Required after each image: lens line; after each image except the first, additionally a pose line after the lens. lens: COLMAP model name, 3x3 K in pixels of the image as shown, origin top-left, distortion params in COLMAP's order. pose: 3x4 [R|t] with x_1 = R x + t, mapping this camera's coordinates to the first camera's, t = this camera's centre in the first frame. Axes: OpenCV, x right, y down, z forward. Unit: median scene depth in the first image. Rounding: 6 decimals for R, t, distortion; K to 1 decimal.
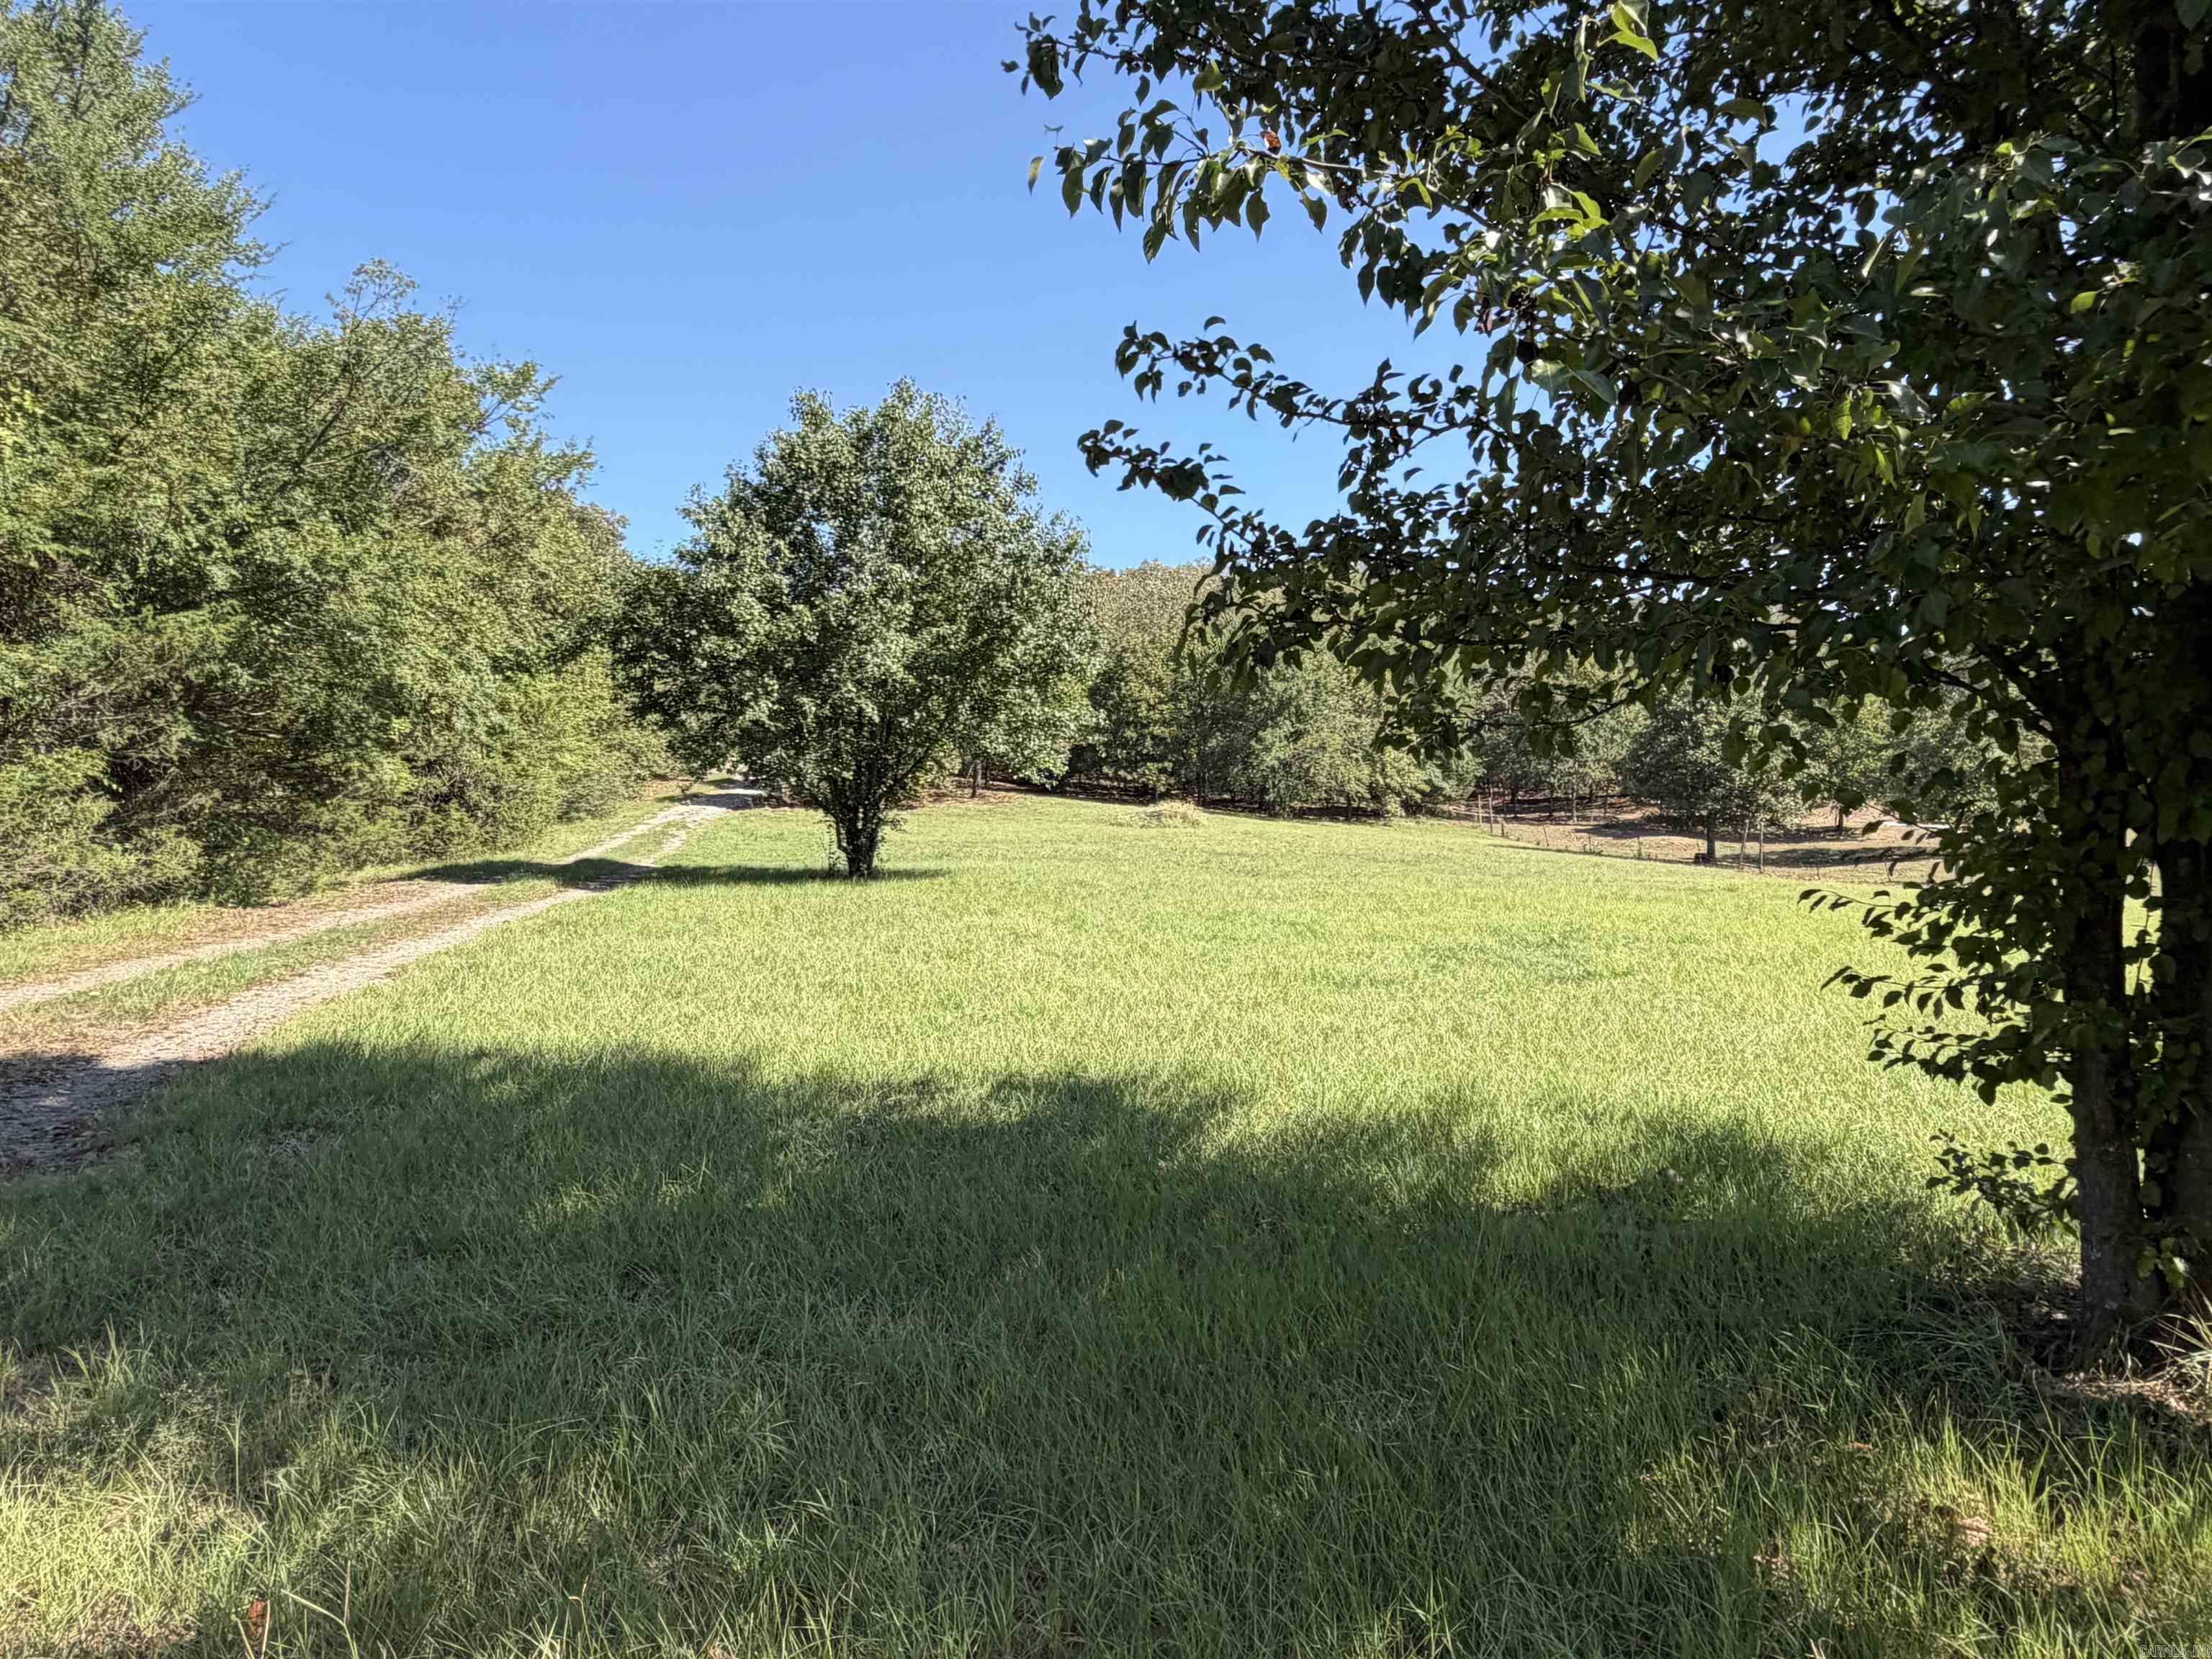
lens RADIAL K [[1464.0, 0, 1115.8], [0, 1464.0, 845.4], [0, 0, 1]] dist [0.000178, 0.001843]
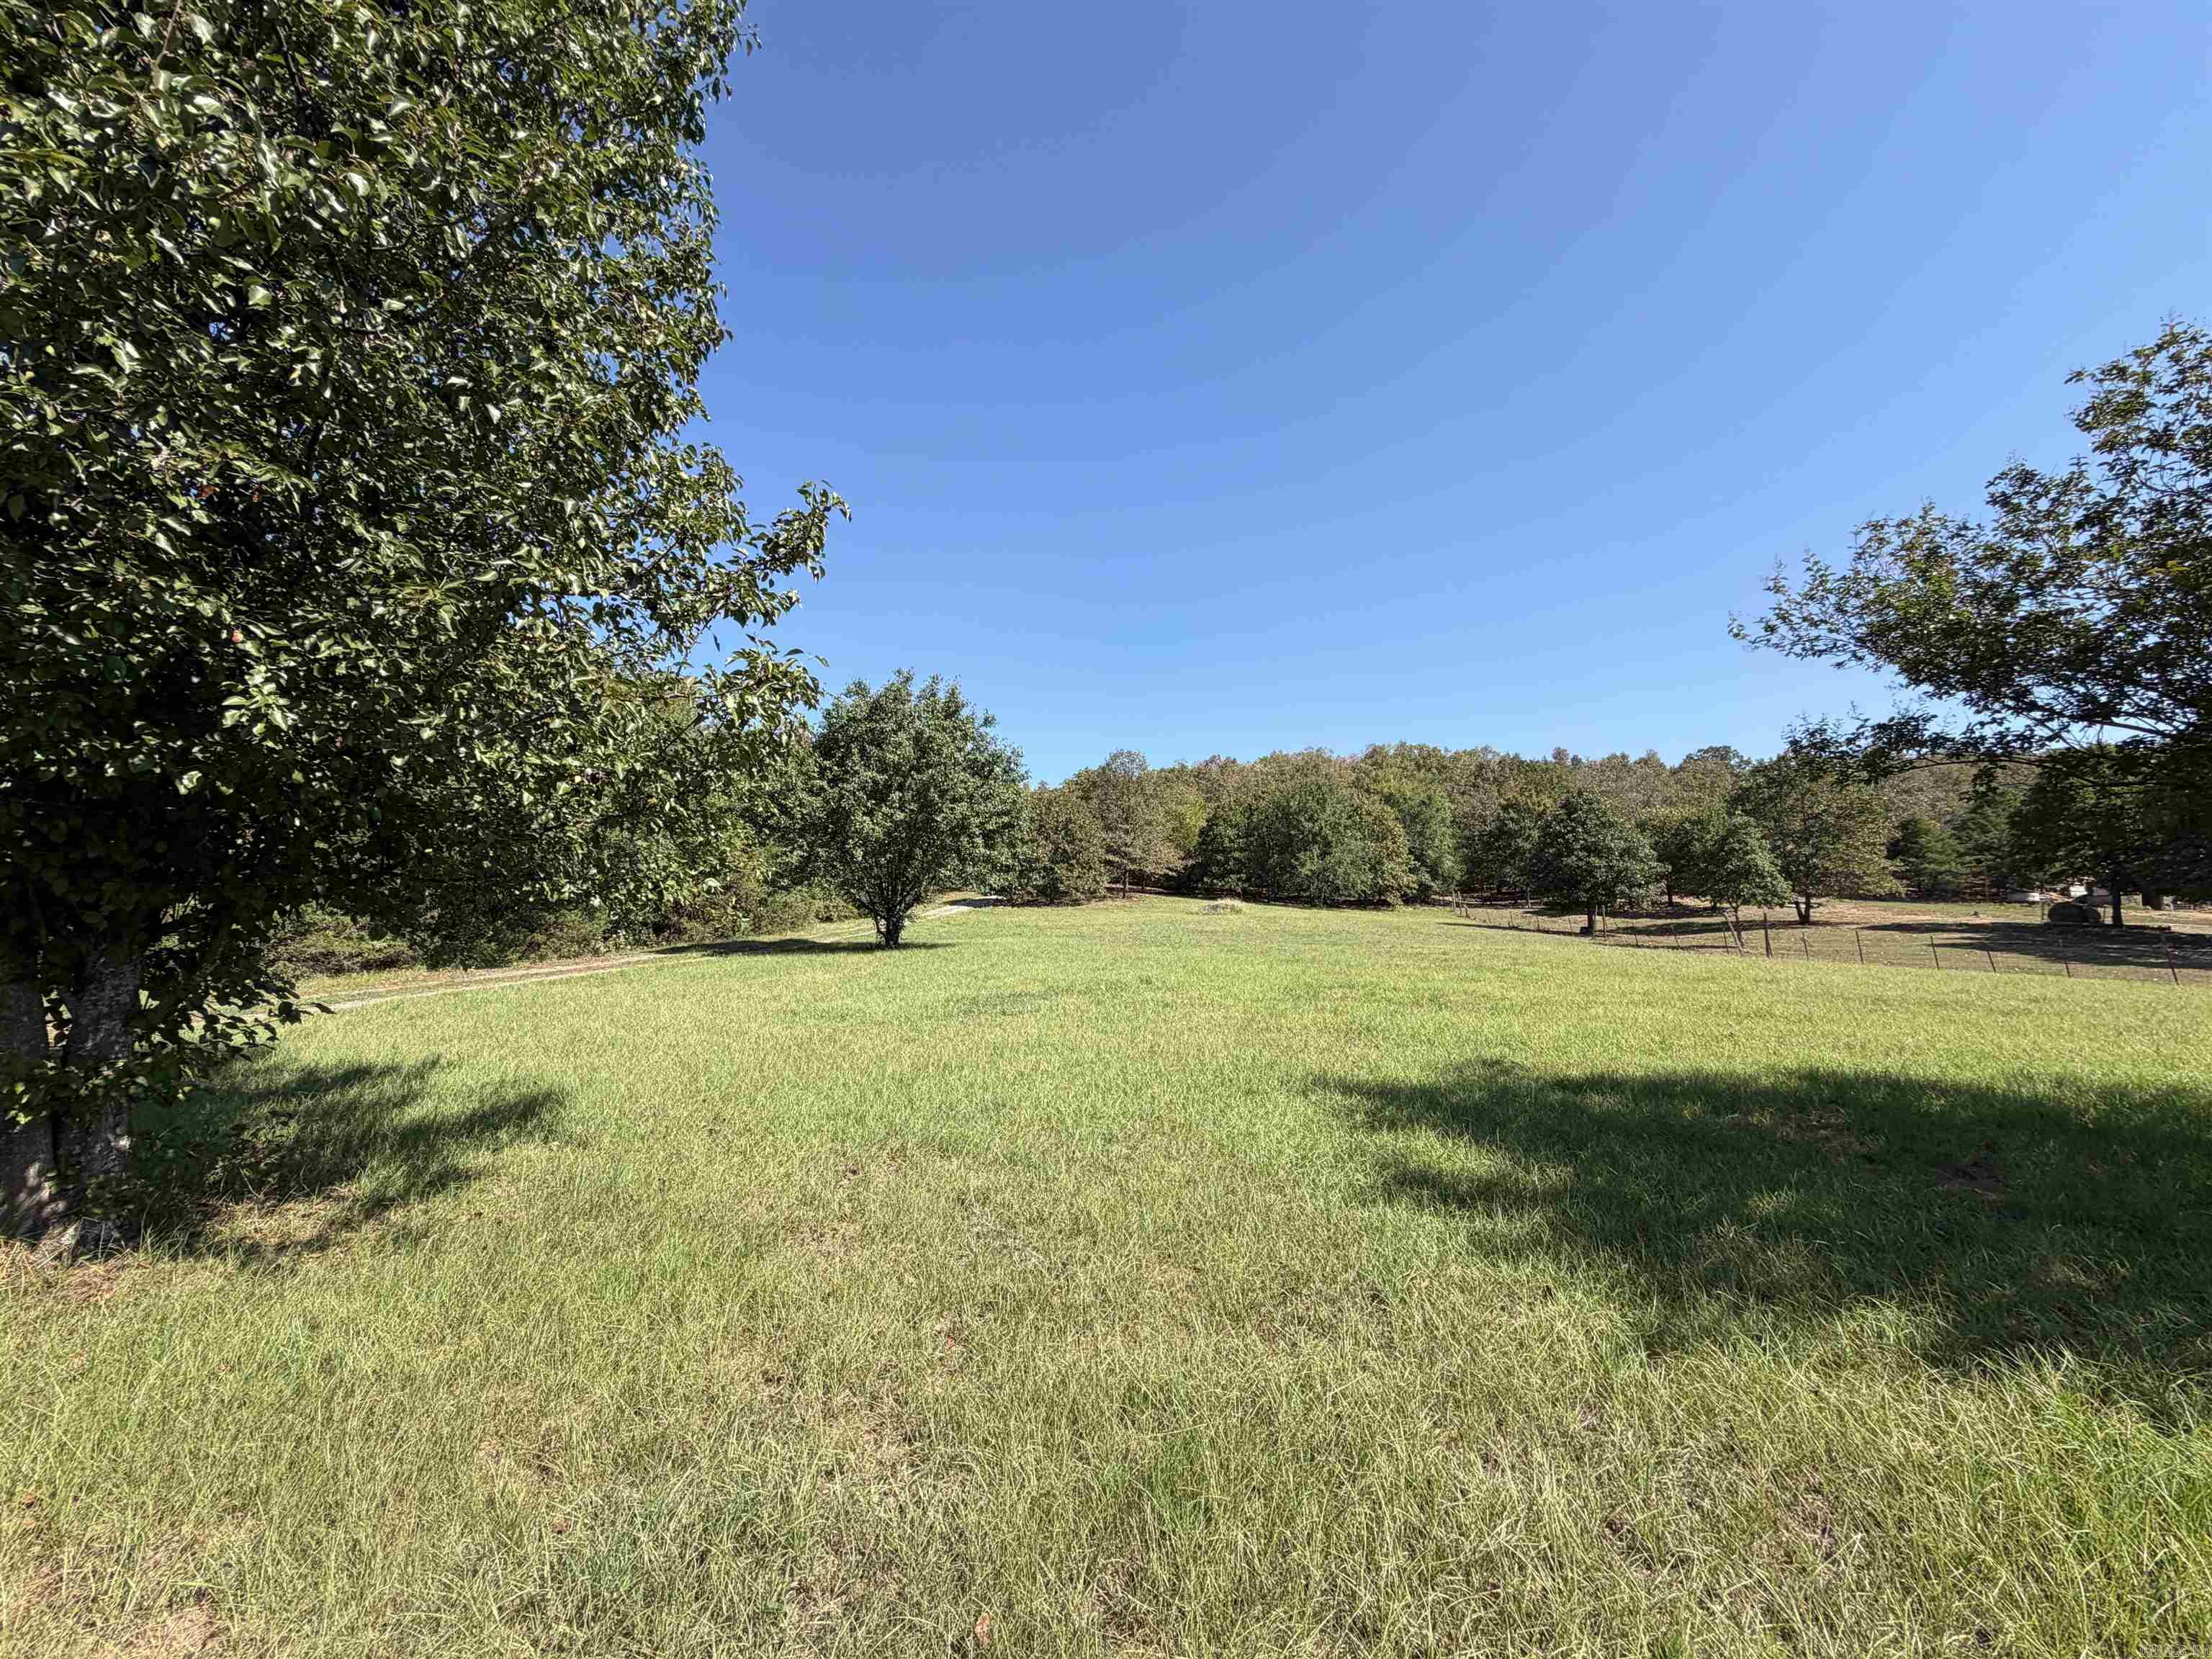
lens RADIAL K [[878.6, 0, 1101.9], [0, 878.6, 827.7], [0, 0, 1]] dist [-0.002226, -0.000260]
pose [[0.972748, -0.037089, -0.228880, 0.453595], [0.011638, 0.993689, -0.111563, -0.001996], [0.231573, 0.105859, 0.967041, 0.026822]]
